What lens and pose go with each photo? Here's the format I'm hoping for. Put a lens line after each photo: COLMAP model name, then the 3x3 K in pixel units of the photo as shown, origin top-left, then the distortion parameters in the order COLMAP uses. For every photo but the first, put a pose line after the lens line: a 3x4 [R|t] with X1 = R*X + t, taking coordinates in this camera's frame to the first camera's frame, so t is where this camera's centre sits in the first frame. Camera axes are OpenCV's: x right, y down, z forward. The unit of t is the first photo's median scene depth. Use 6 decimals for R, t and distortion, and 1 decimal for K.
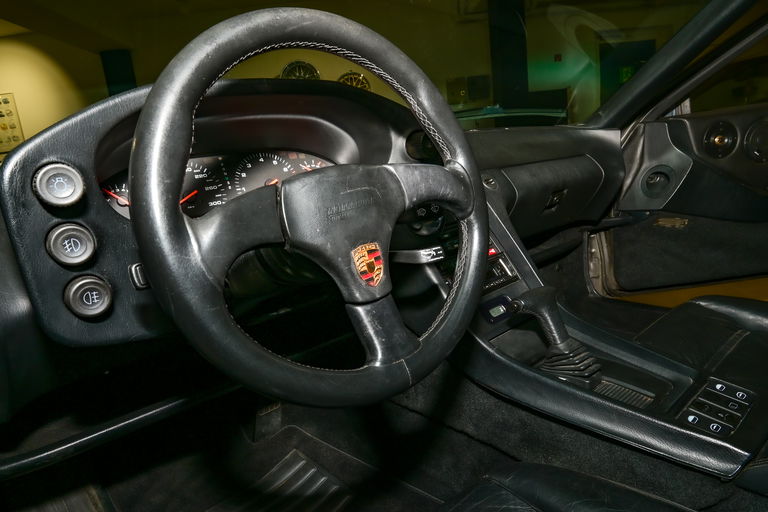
lens RADIAL K [[468.7, 0, 388.0], [0, 468.7, 251.7], [0, 0, 1]] dist [0.002312, -0.004959]
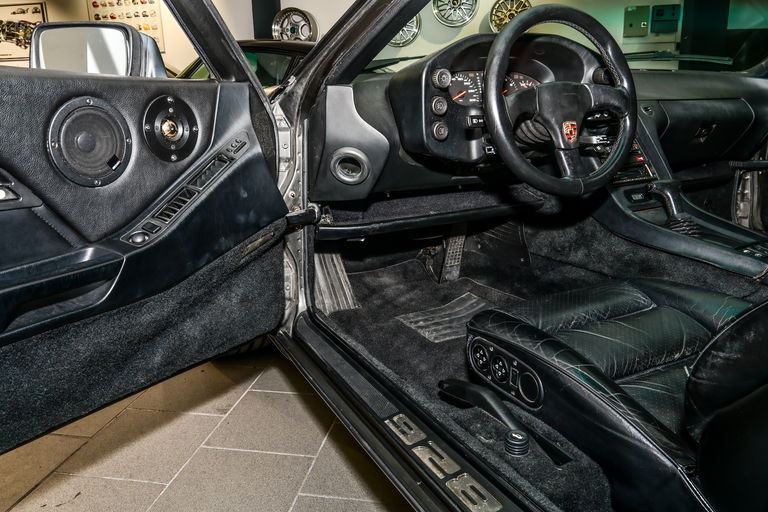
lens RADIAL K [[609.9, 0, 380.7], [0, 609.9, 251.0], [0, 0, 1]] dist [-0.004601, -0.024385]
pose [[0.969431, 0.137914, -0.202938, -0.205828], [-0.125212, 0.989351, 0.074213, 0.402281], [0.211012, -0.046534, 0.976375, -1.604110]]
